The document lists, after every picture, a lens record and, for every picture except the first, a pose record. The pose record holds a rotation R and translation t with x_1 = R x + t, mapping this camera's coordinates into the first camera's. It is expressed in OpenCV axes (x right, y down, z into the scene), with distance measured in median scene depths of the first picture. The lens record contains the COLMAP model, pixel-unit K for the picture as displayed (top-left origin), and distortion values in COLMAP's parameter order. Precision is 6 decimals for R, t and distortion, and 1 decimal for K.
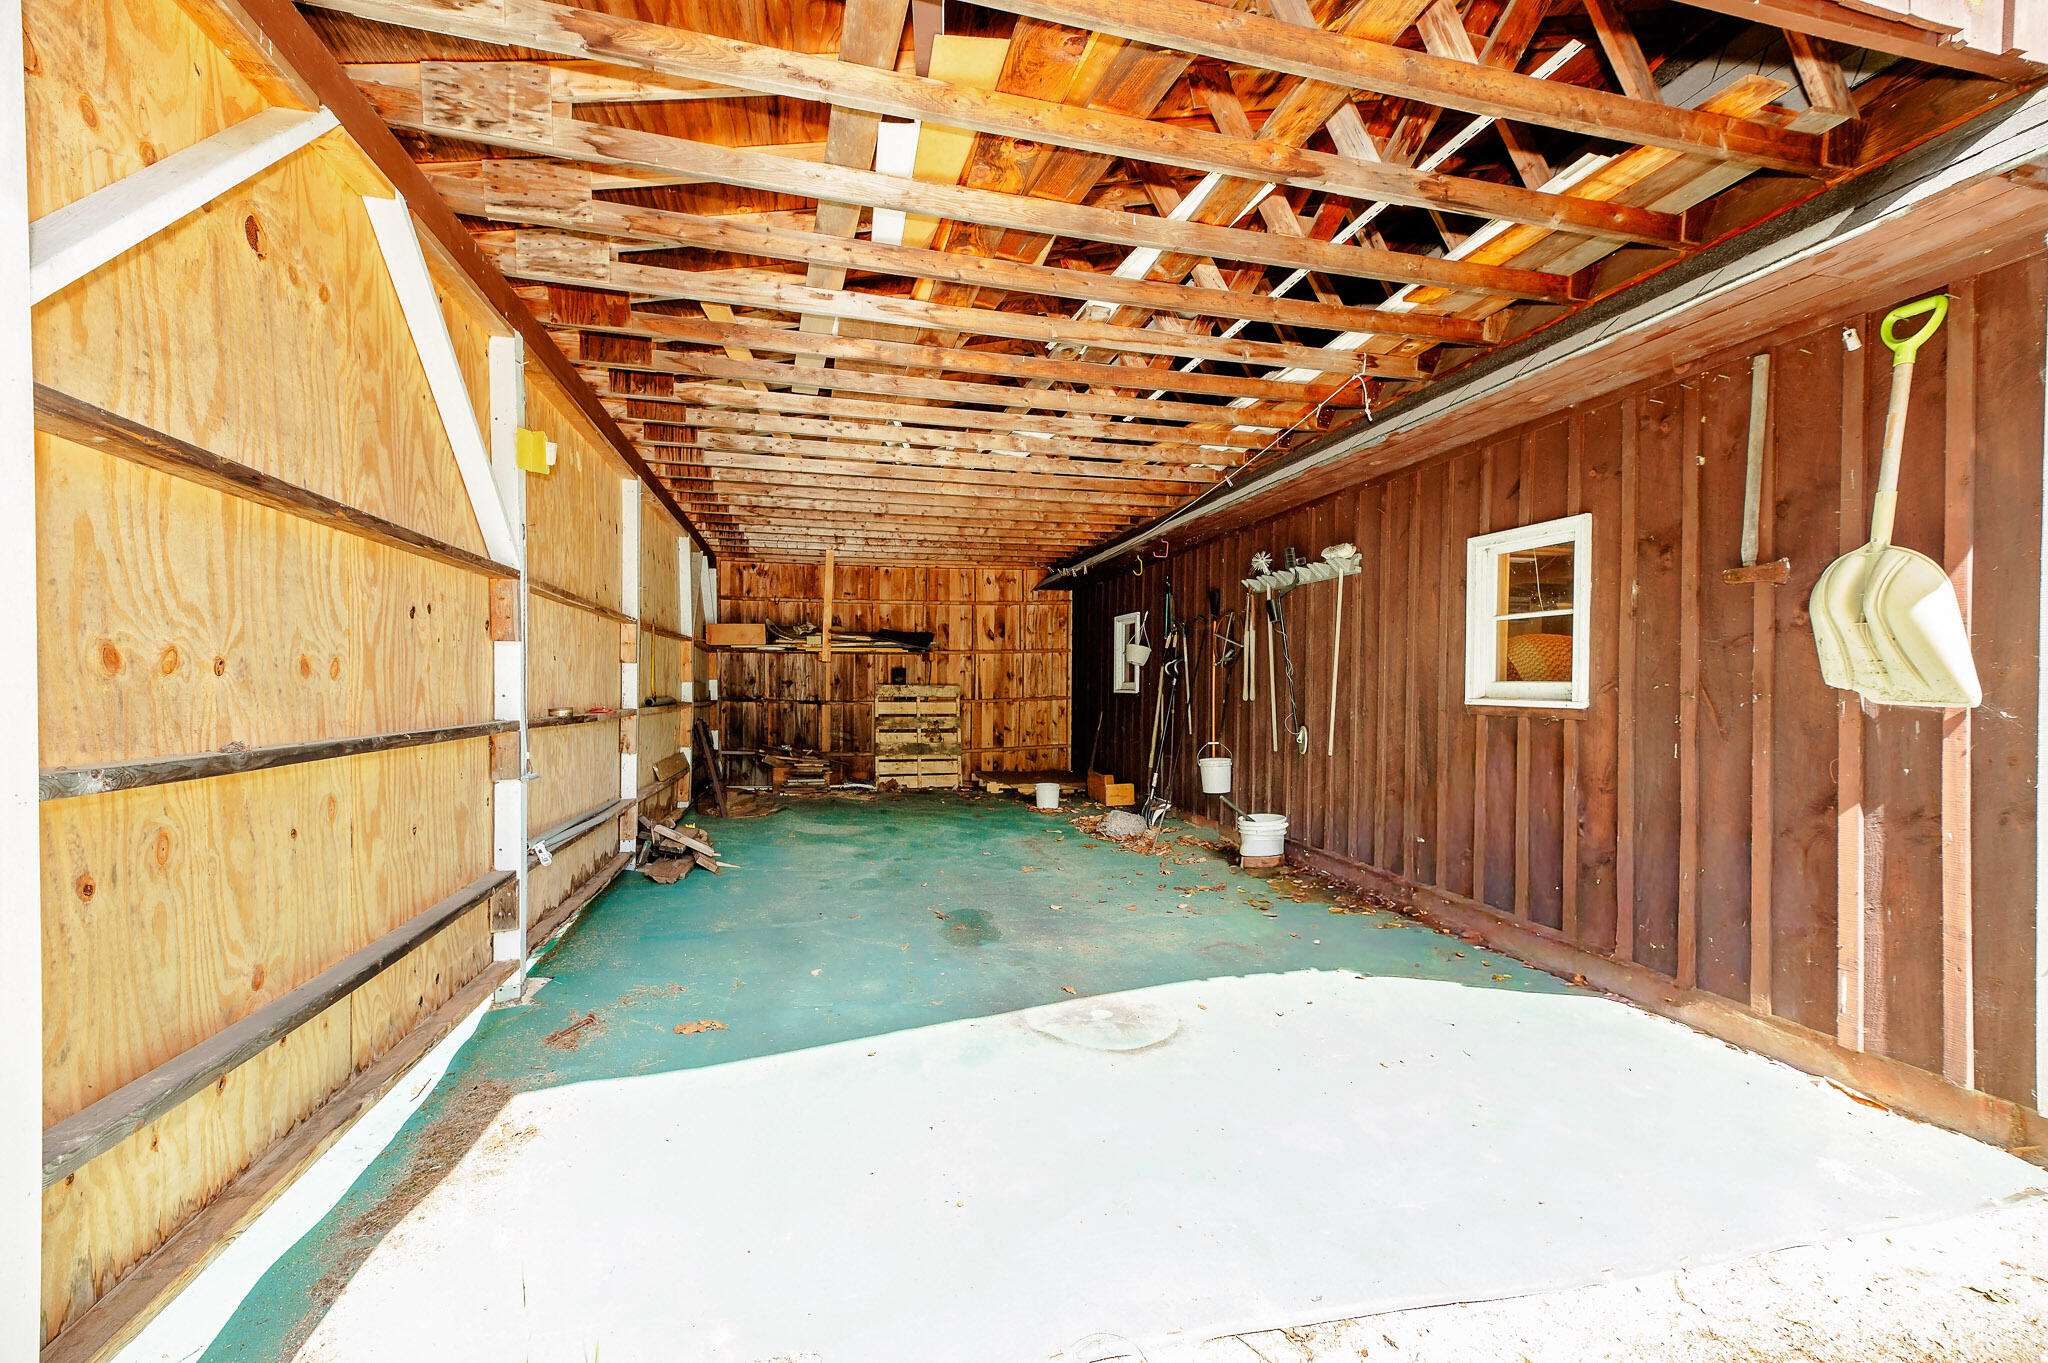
lens RADIAL K [[826.6, 0, 1037.0], [0, 826.6, 681.5], [0, 0, 1]] dist [0.014744, 0.000046]
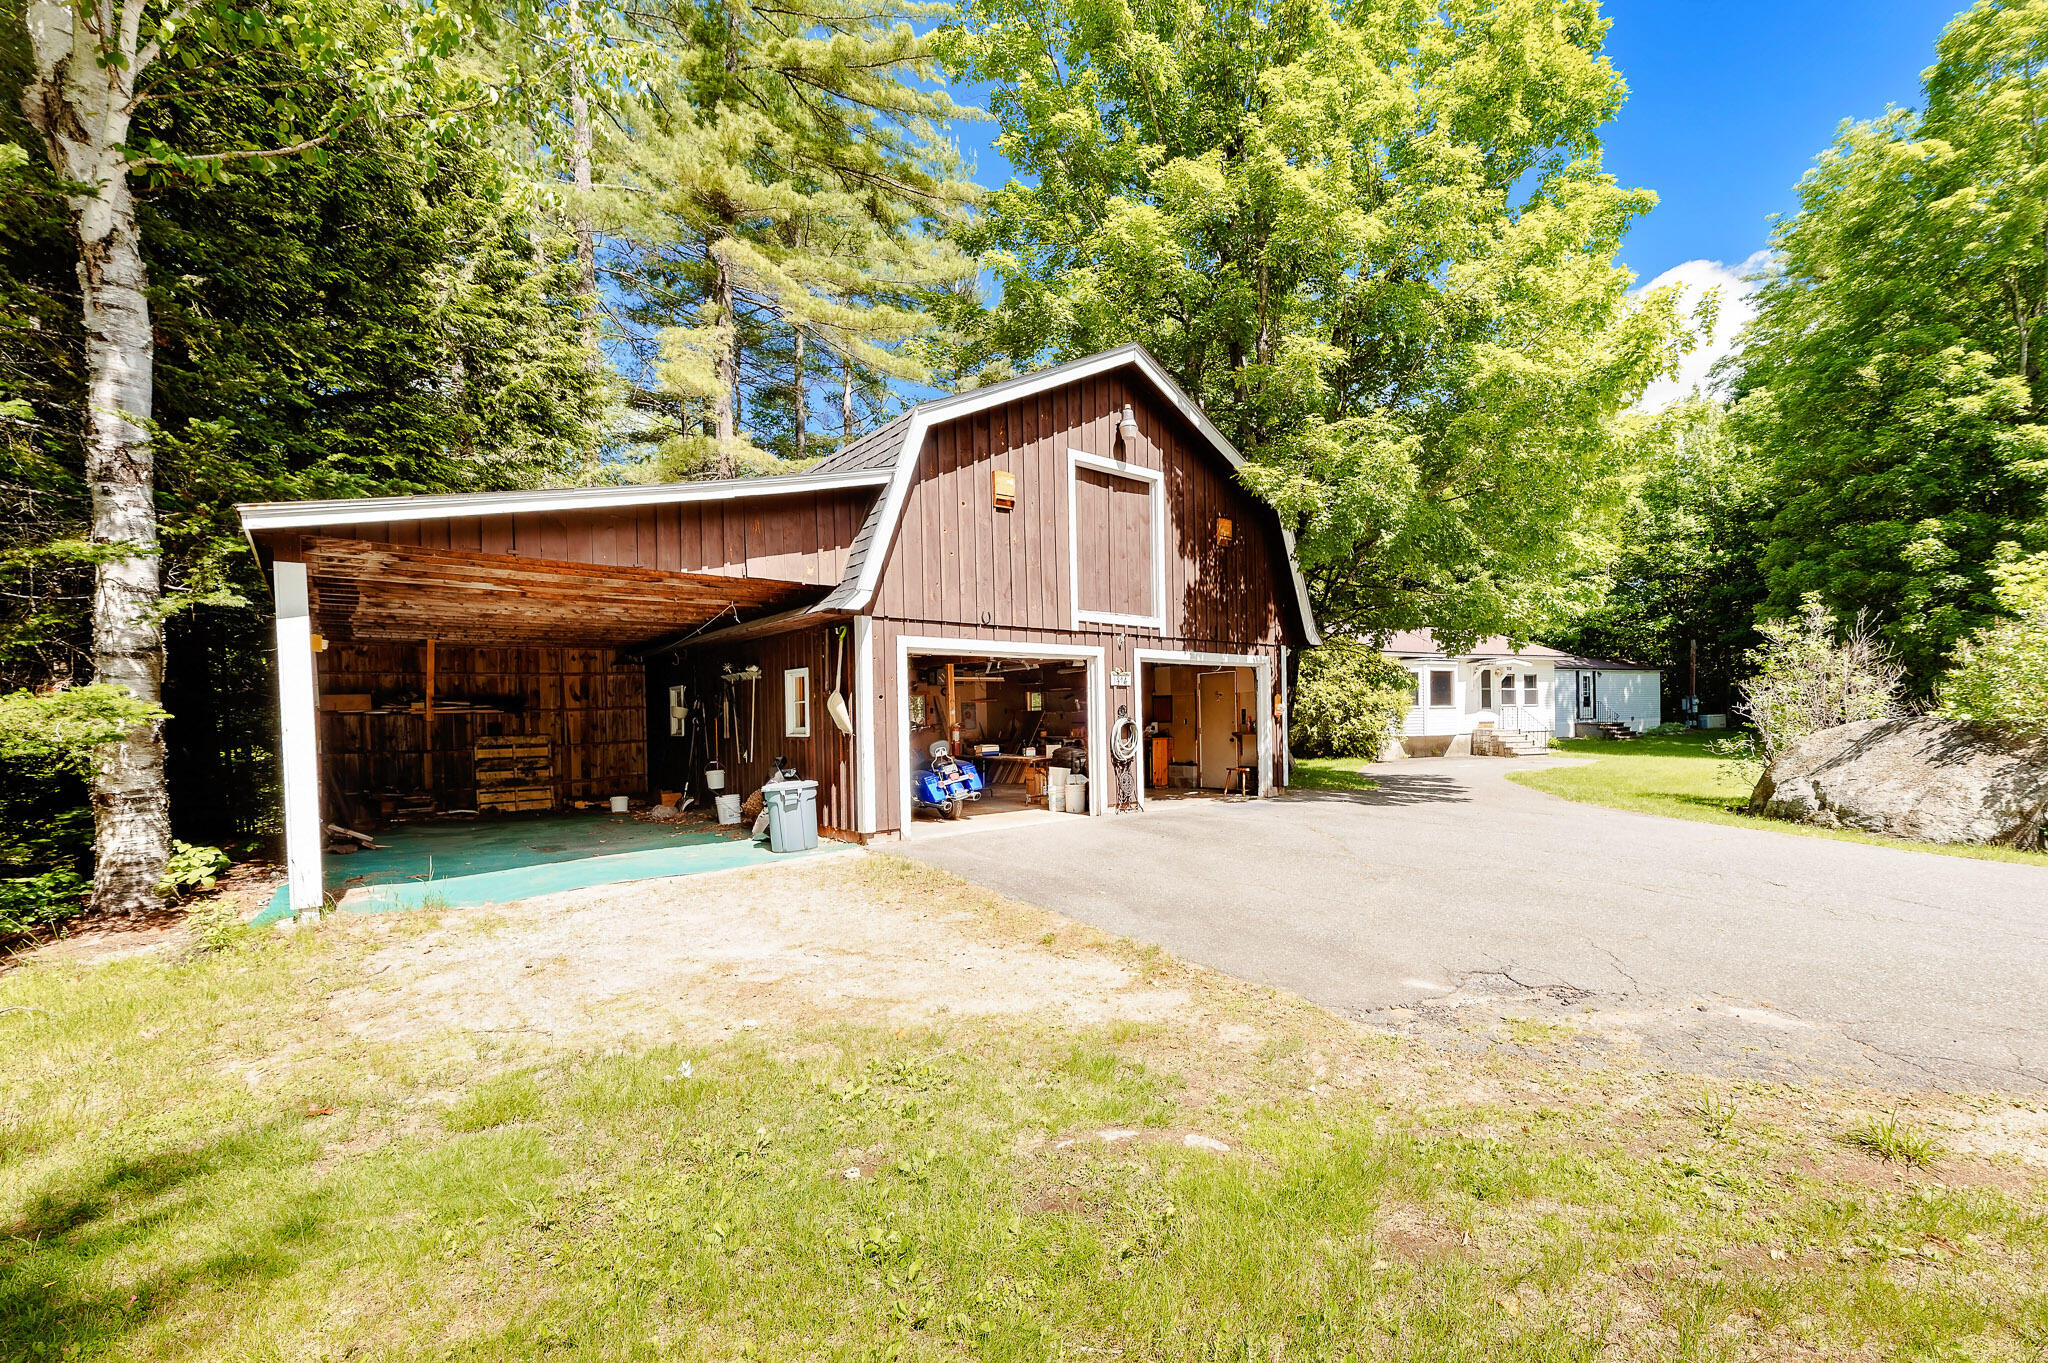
lens RADIAL K [[835.5, 0, 1094.2], [0, 835.5, 725.7], [0, 0, 1]] dist [0.029070, 0.000071]
pose [[0.893439, -0.028933, 0.448251, 0.087258], [0.025708, 0.999581, 0.013279, -0.006181], [-0.448448, -0.000340, 0.893809, -0.685943]]
